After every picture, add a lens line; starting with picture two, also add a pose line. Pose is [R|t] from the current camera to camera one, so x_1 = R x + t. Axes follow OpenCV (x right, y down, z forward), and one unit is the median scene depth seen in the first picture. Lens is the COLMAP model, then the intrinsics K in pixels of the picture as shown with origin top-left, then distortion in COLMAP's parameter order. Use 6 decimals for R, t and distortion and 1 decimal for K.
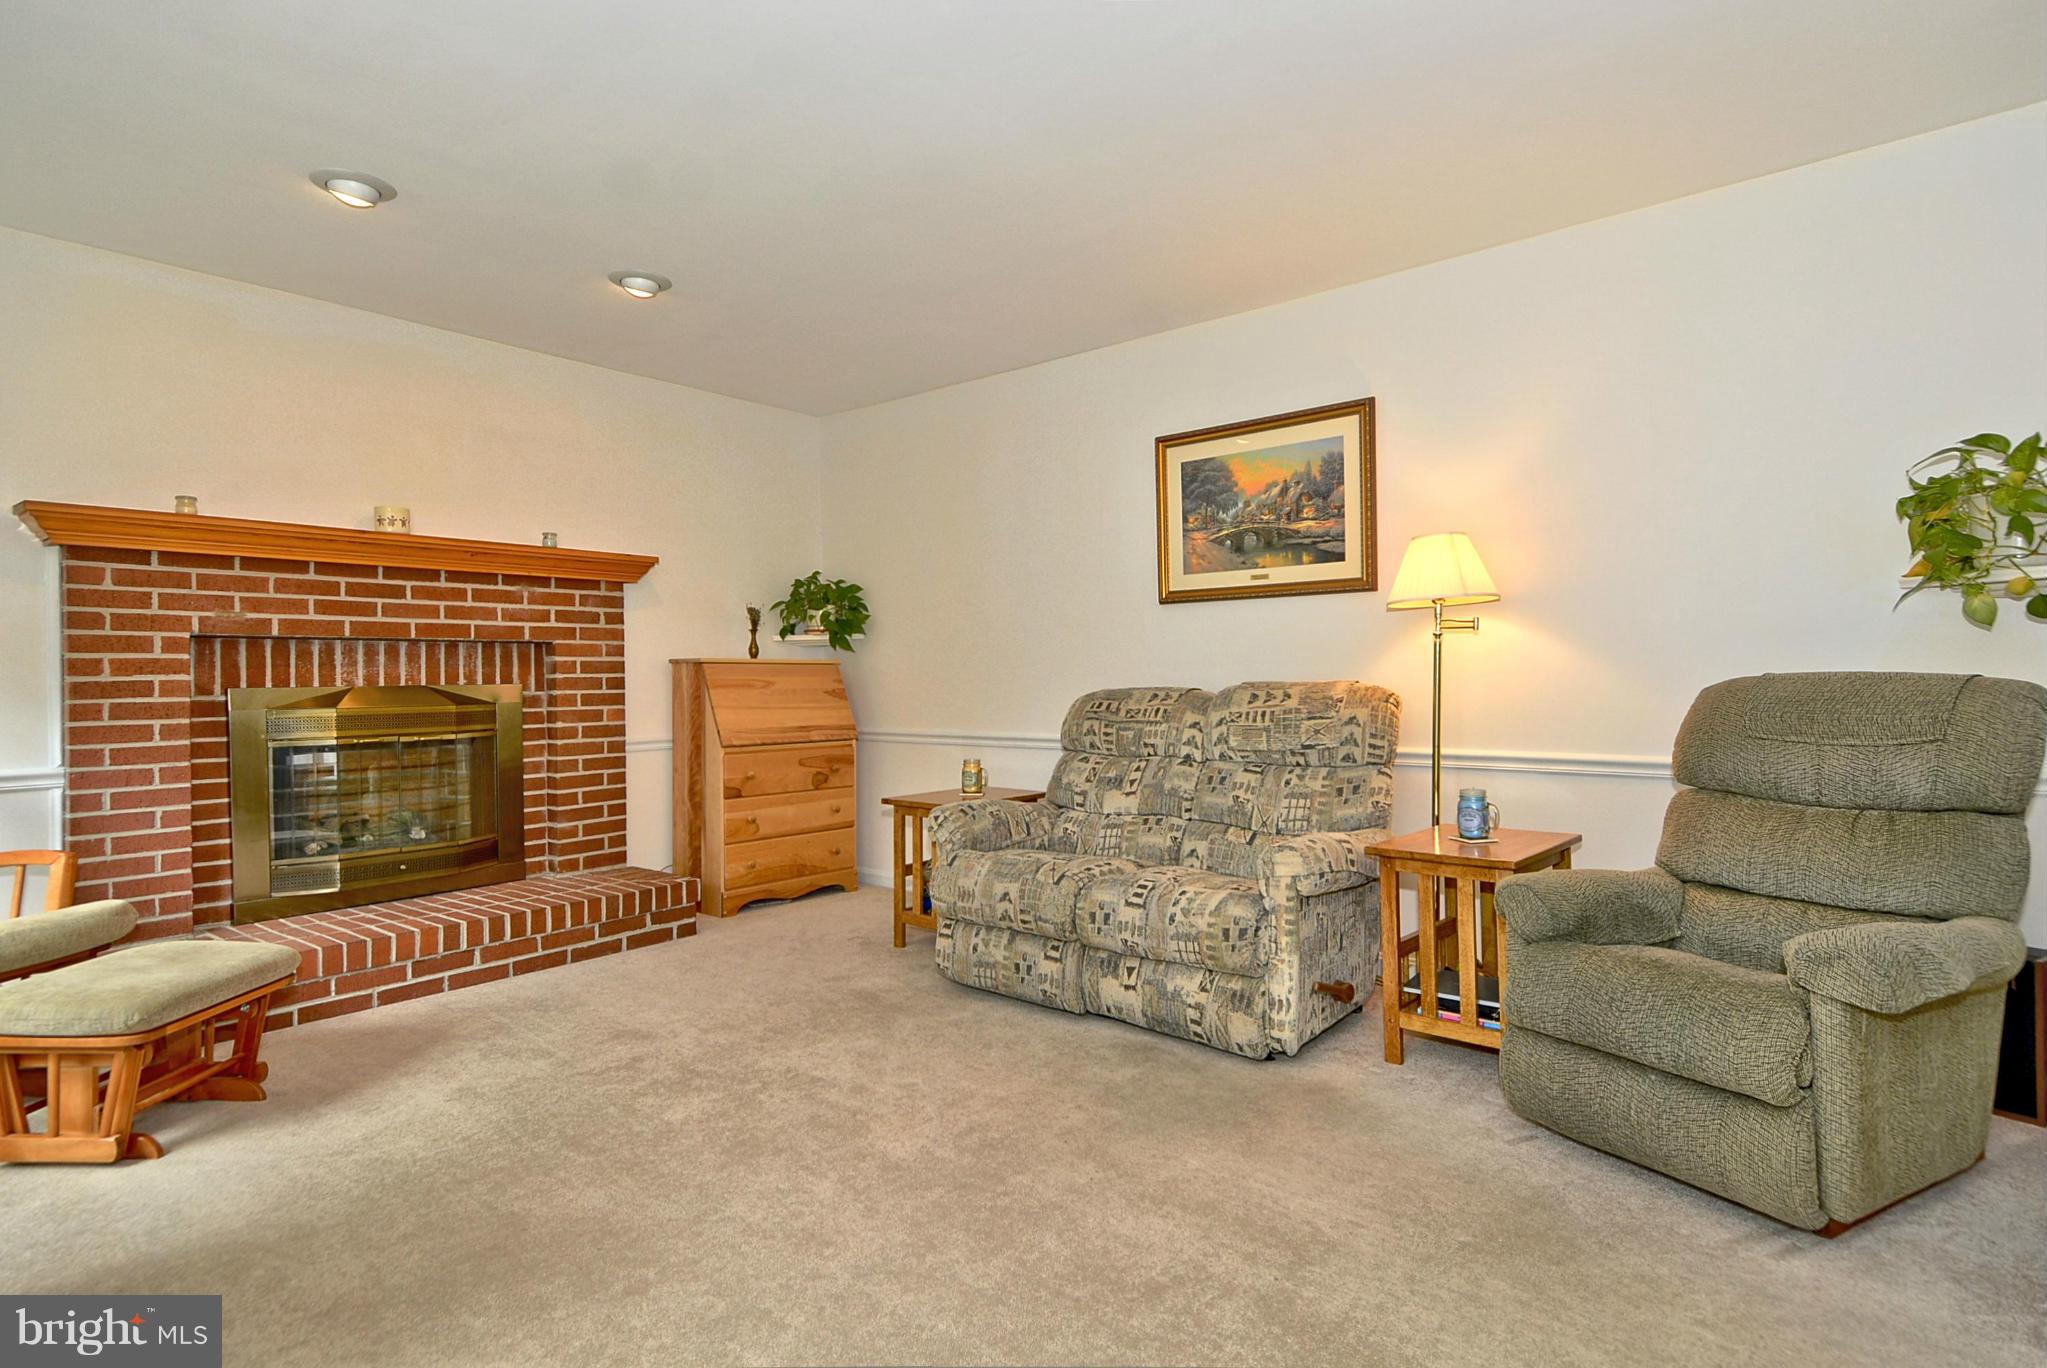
lens RADIAL K [[1088.1, 0, 1030.4], [0, 1088.1, 682.1], [0, 0, 1]] dist [0.044240, -0.010541]
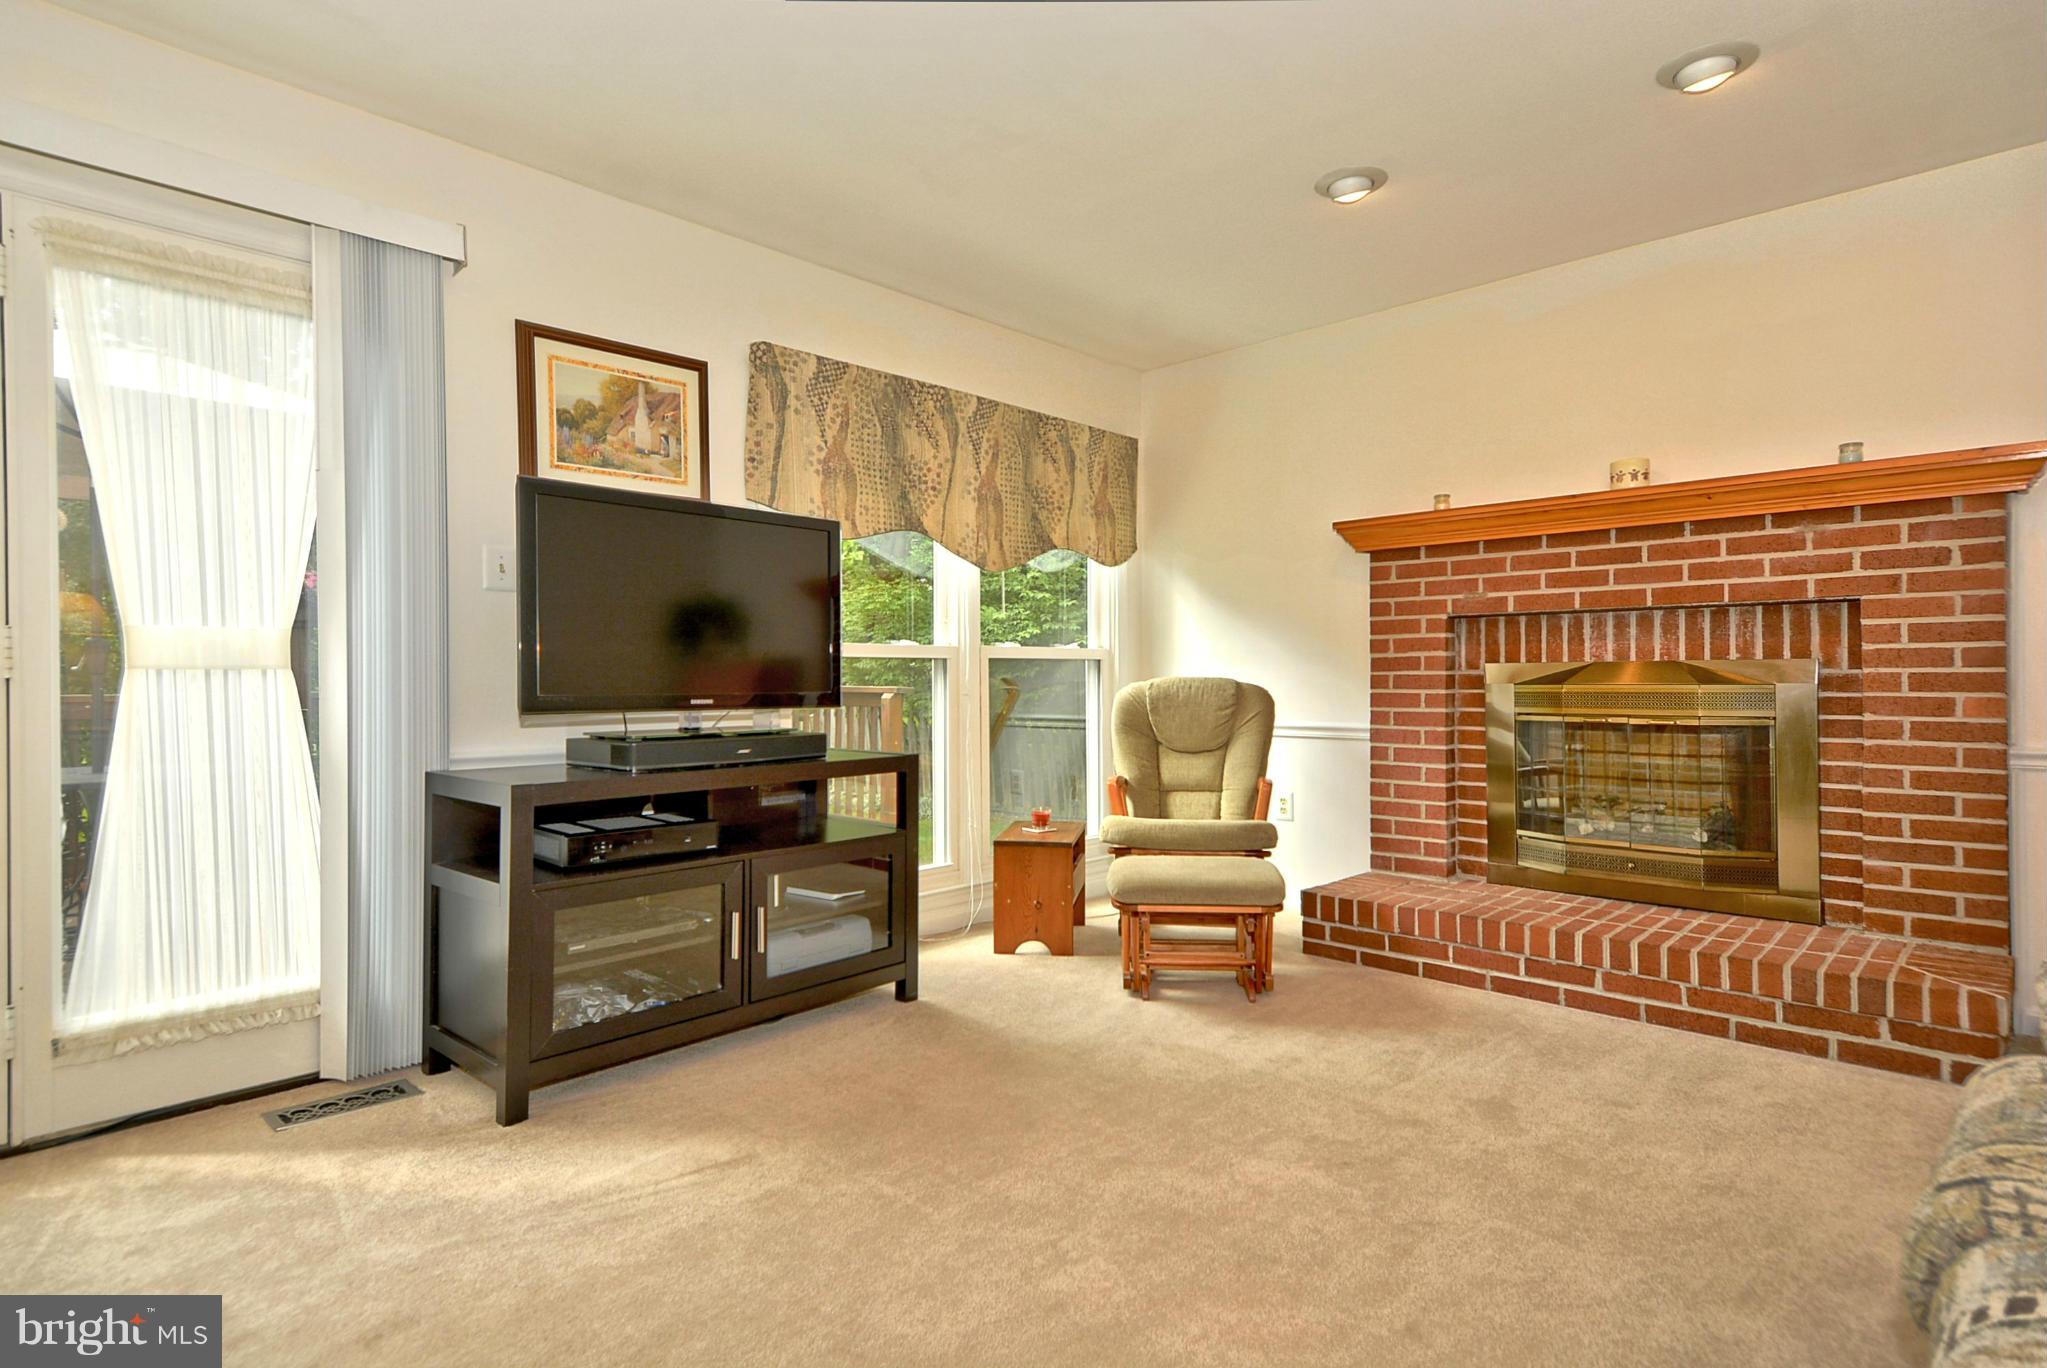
lens RADIAL K [[1048.4, 0, 1019.0], [0, 1048.4, 687.9], [0, 0, 1]] dist [0.041262, -0.000917]
pose [[-0.052639, 0.018192, -0.998448, 0.335749], [-0.005568, 0.999813, 0.018510, 0.013054], [0.998598, 0.006534, -0.052528, 0.605107]]
